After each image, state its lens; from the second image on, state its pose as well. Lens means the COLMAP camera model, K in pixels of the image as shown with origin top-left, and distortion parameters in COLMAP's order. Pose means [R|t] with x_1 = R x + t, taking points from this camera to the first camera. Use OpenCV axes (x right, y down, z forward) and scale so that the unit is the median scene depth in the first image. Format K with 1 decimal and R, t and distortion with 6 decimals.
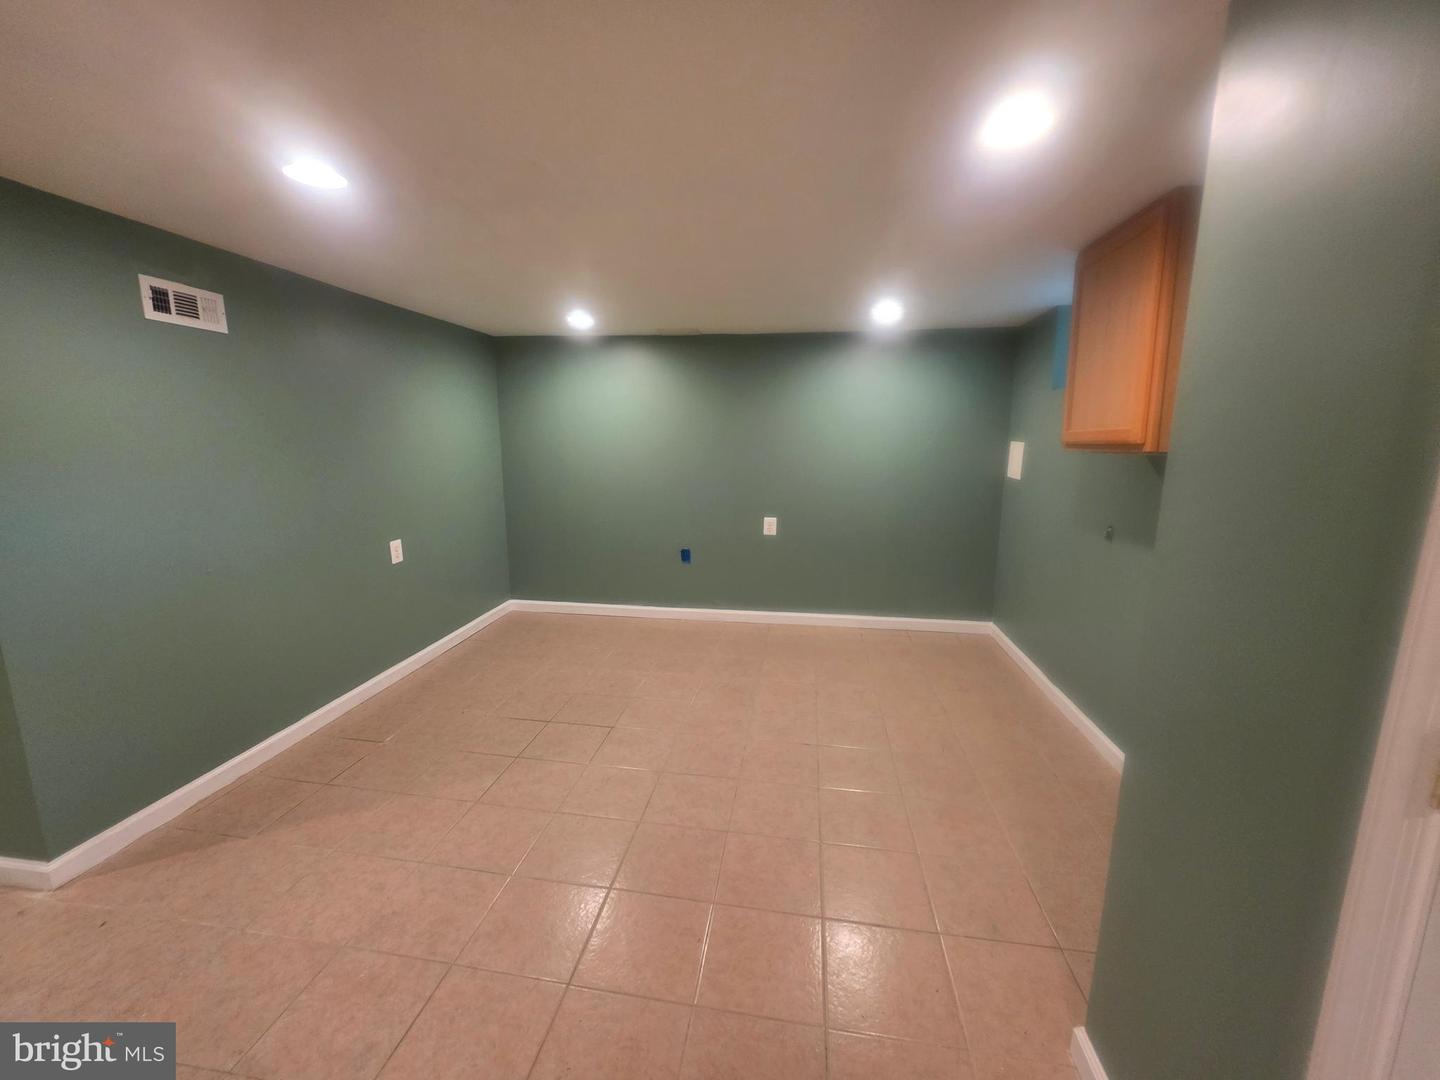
lens RADIAL K [[584.5, 0, 720.0], [0, 584.5, 540.0], [0, 0, 1]] dist [-0.000422, 0.000082]
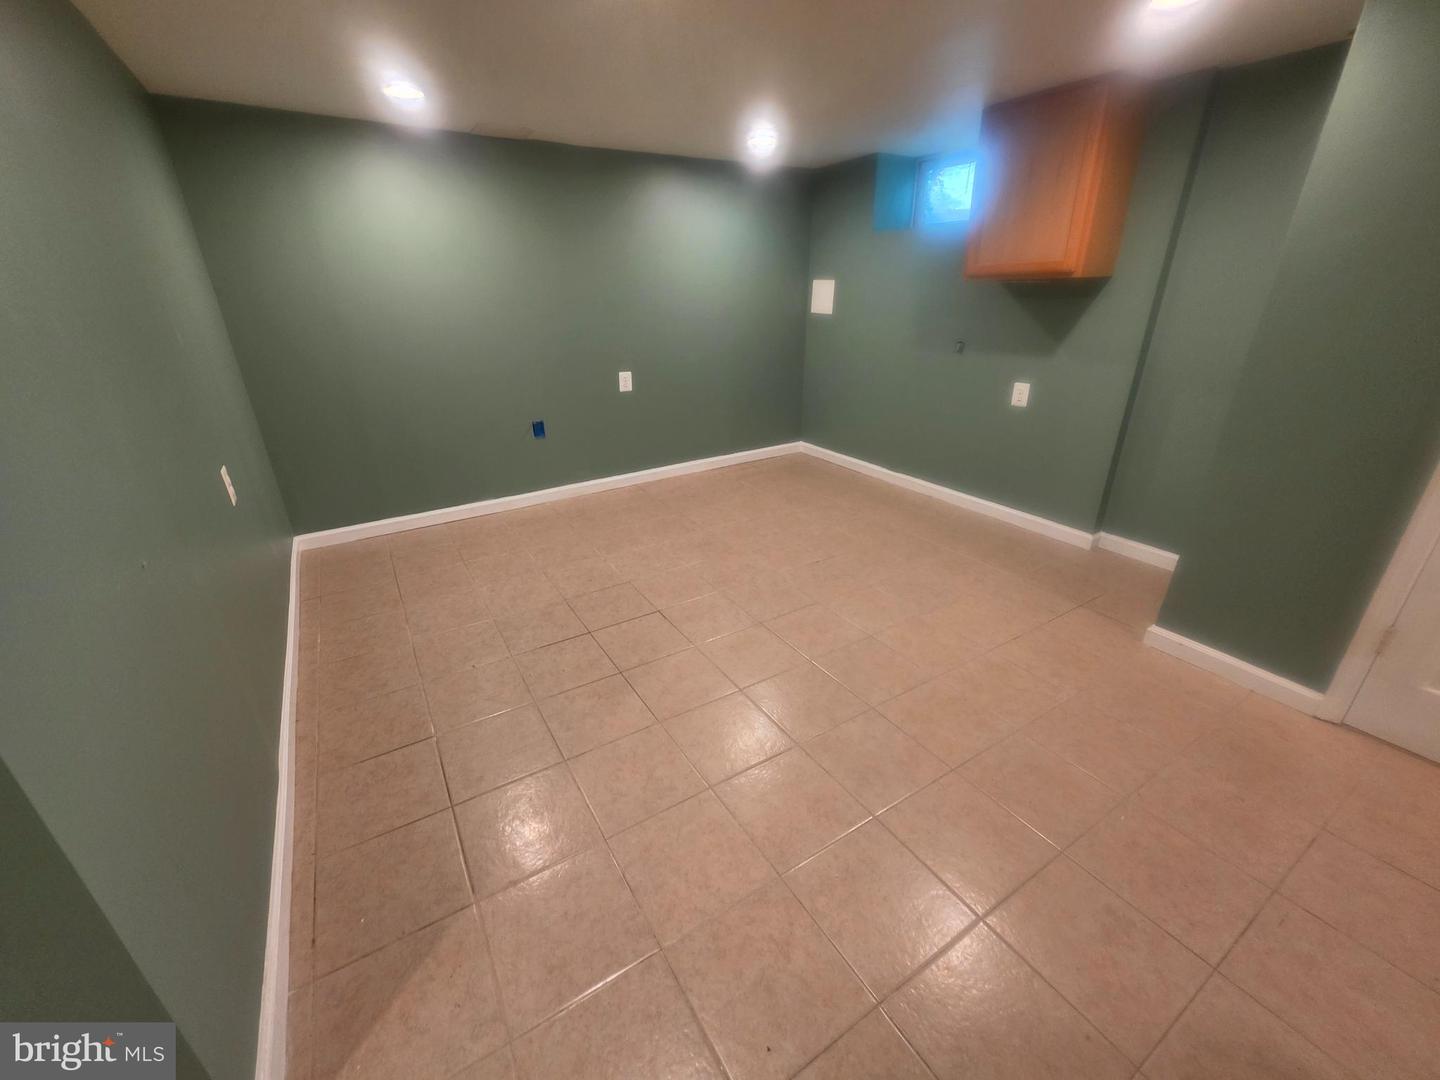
lens RADIAL K [[580.4, 0, 716.3], [0, 580.4, 533.6], [0, 0, 1]] dist [-0.001557, -0.000495]
pose [[0.757814, -0.270532, 0.593742, -0.433140], [0.132012, 0.954744, 0.266528, -0.020603], [-0.638976, -0.123597, 0.759232, 0.178452]]
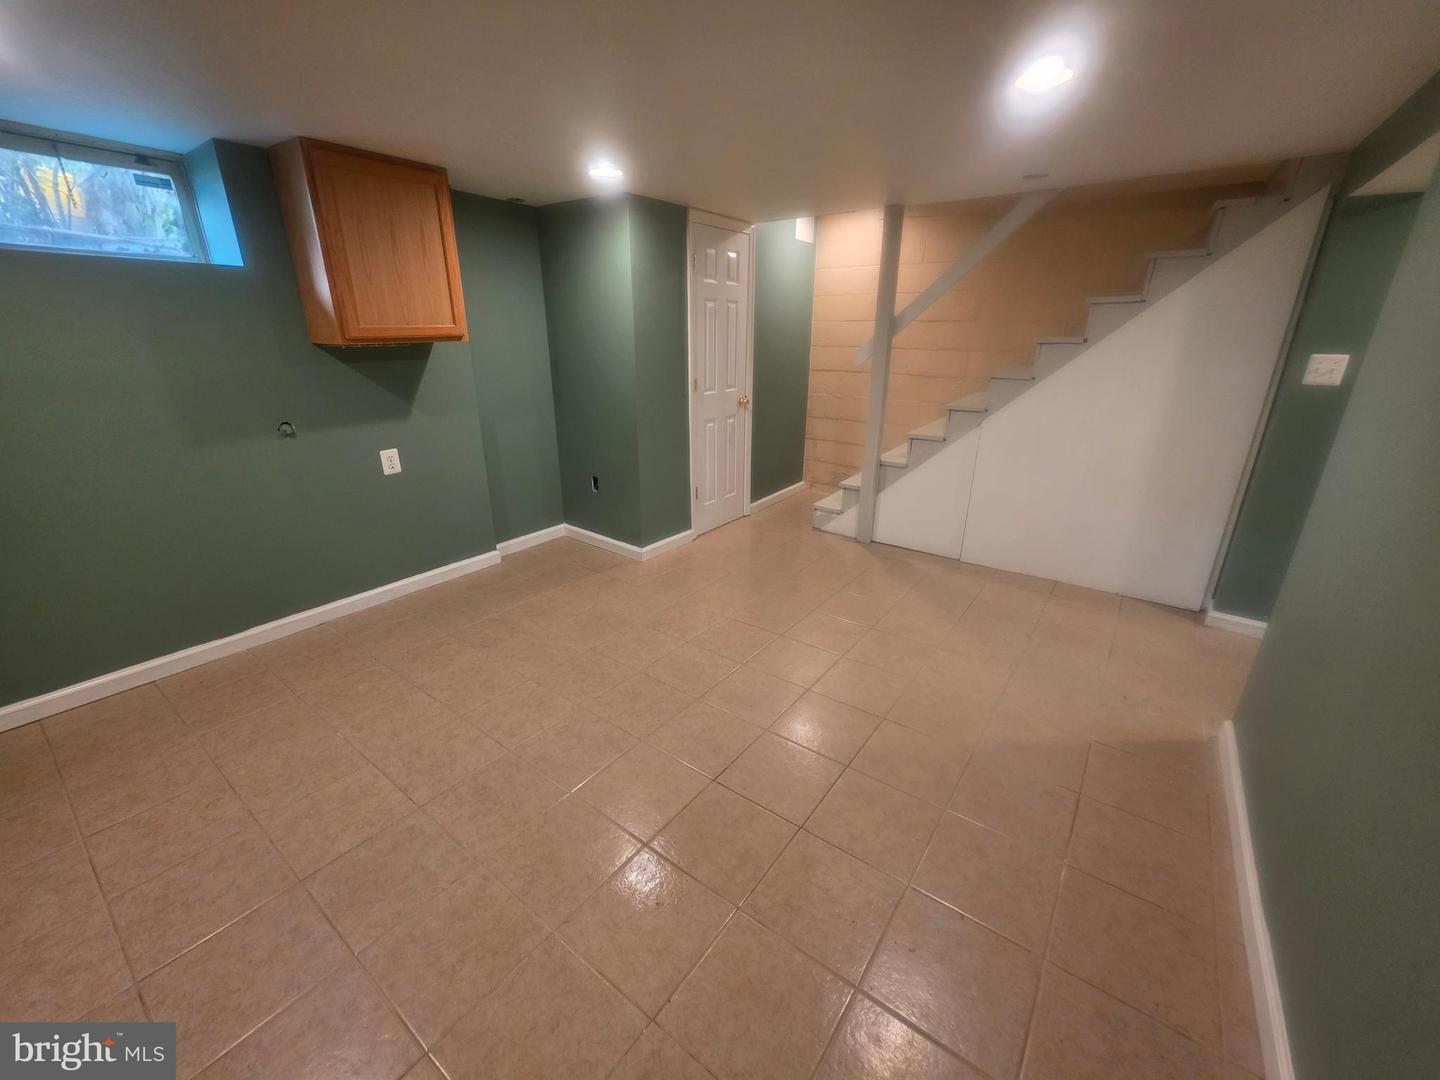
lens RADIAL K [[574.6, 0, 717.7], [0, 574.6, 537.3], [0, 0, 1]] dist [-0.001725, -0.000073]
pose [[-0.882336, -0.165222, 0.440665, -0.300630], [0.076171, 0.873867, 0.480161, -0.171822], [-0.464416, 0.457230, -0.758458, 0.951425]]
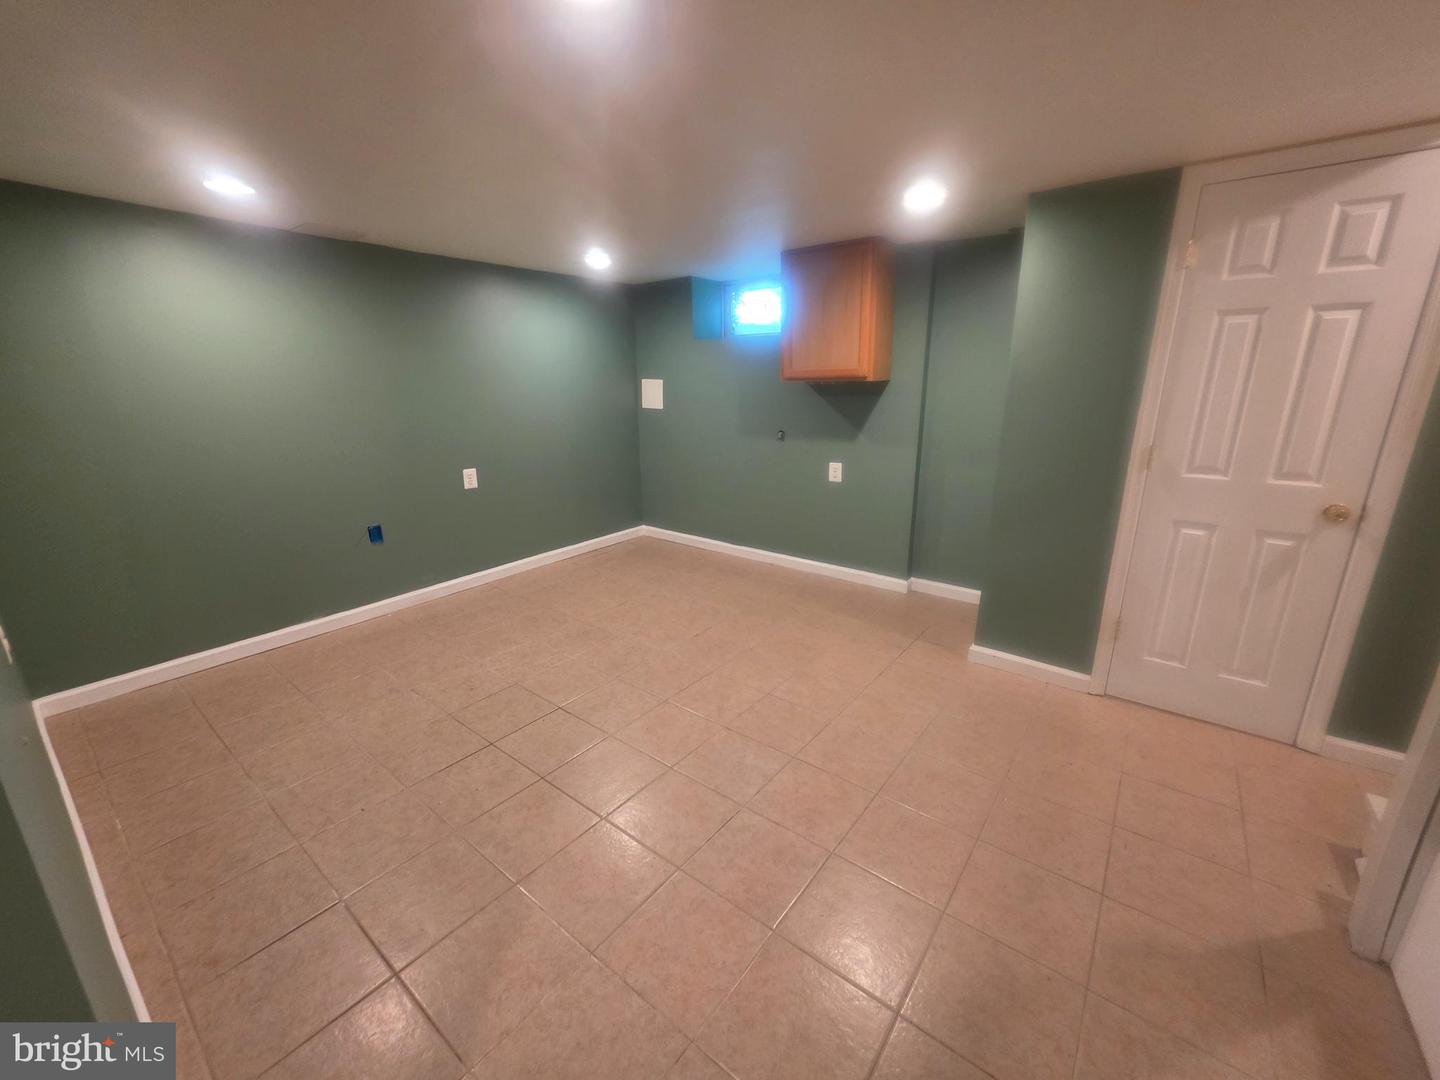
lens RADIAL K [[574.6, 0, 717.7], [0, 574.6, 537.3], [0, 0, 1]] dist [-0.001725, -0.000073]
pose [[0.483975, -0.242147, 0.840912, -0.514156], [0.162847, 0.969089, 0.185332, -0.039341], [-0.859796, 0.047244, 0.508448, 0.228181]]
